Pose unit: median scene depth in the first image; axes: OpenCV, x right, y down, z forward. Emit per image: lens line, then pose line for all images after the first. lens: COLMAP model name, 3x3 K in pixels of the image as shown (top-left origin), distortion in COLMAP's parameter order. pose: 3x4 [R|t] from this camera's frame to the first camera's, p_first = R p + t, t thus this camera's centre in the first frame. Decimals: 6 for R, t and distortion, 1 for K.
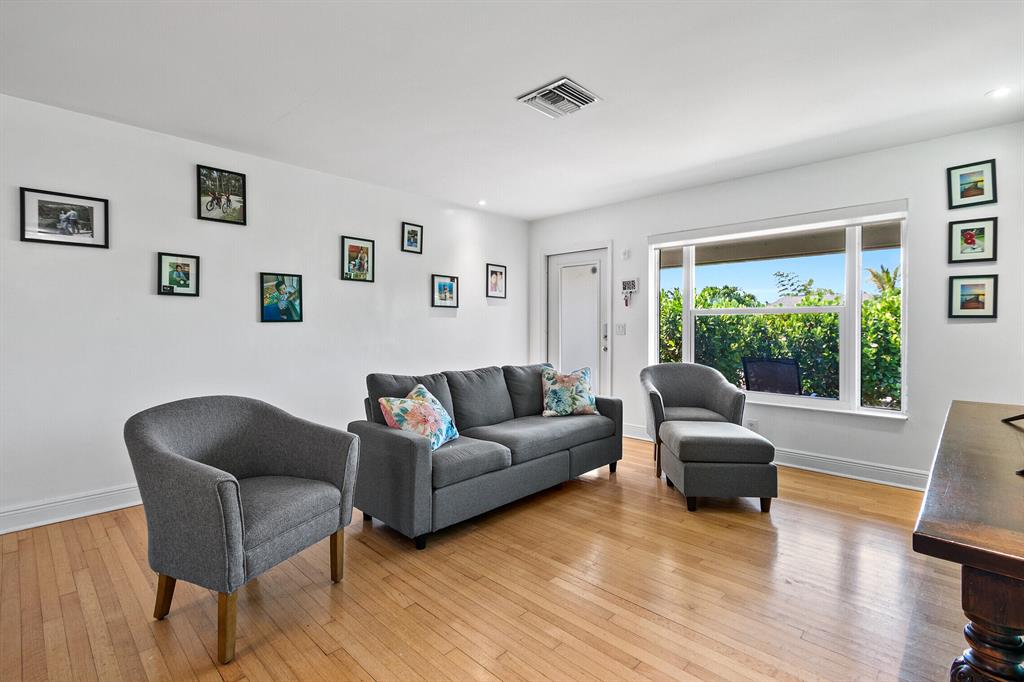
lens RADIAL K [[468.0, 0, 533.4], [0, 468.0, 338.8], [0, 0, 1]] dist [-0.000518, -0.001052]
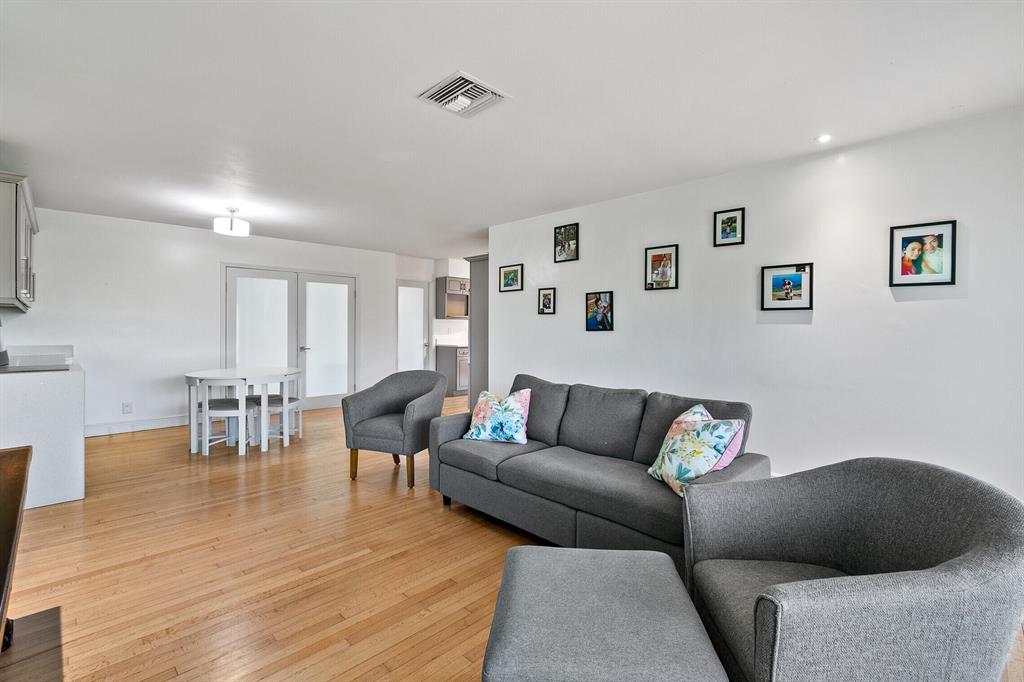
lens RADIAL K [[468.0, 0, 505.4], [0, 468.0, 333.4], [0, 0, 1]] dist [-0.000518, -0.001052]
pose [[-0.055699, 0.011522, -0.998381, 0.729549], [-0.028862, 0.999497, 0.013145, -0.039537], [0.998030, 0.029547, -0.055339, 0.841027]]
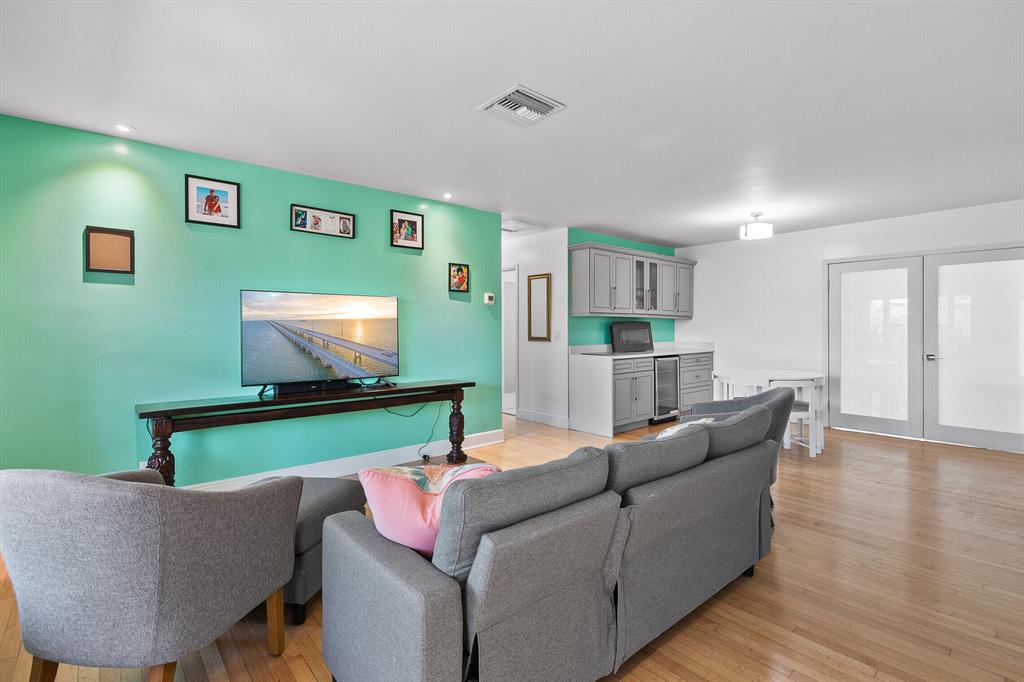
lens RADIAL K [[475.9, 0, 513.4], [0, 475.9, 329.8], [0, 0, 1]] dist [0.003162, 0.000258]
pose [[-0.991879, 0.003426, 0.127139, -0.011444], [0.006749, 0.999647, 0.025710, -0.055099], [-0.127006, 0.026359, -0.991552, 1.443194]]
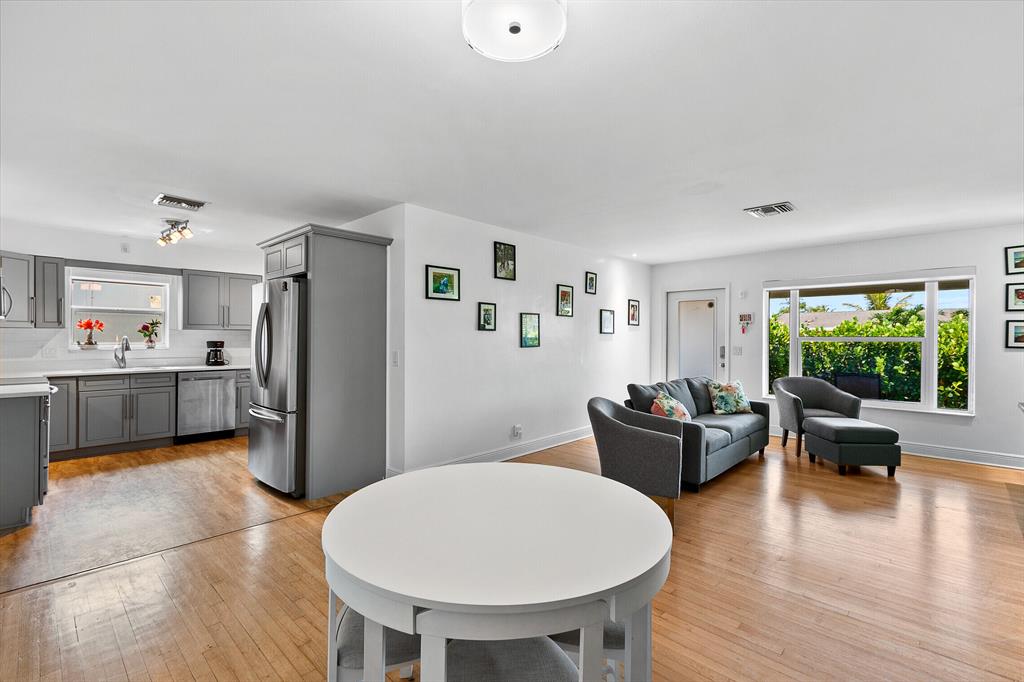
lens RADIAL K [[468.0, 0, 511.1], [0, 468.0, 345.7], [0, 0, 1]] dist [-0.000518, -0.001052]
pose [[0.999989, 0.004045, 0.002565, -0.606033], [-0.004027, 0.999969, -0.006702, -0.031197], [-0.002592, 0.006691, 0.999974, -0.423986]]
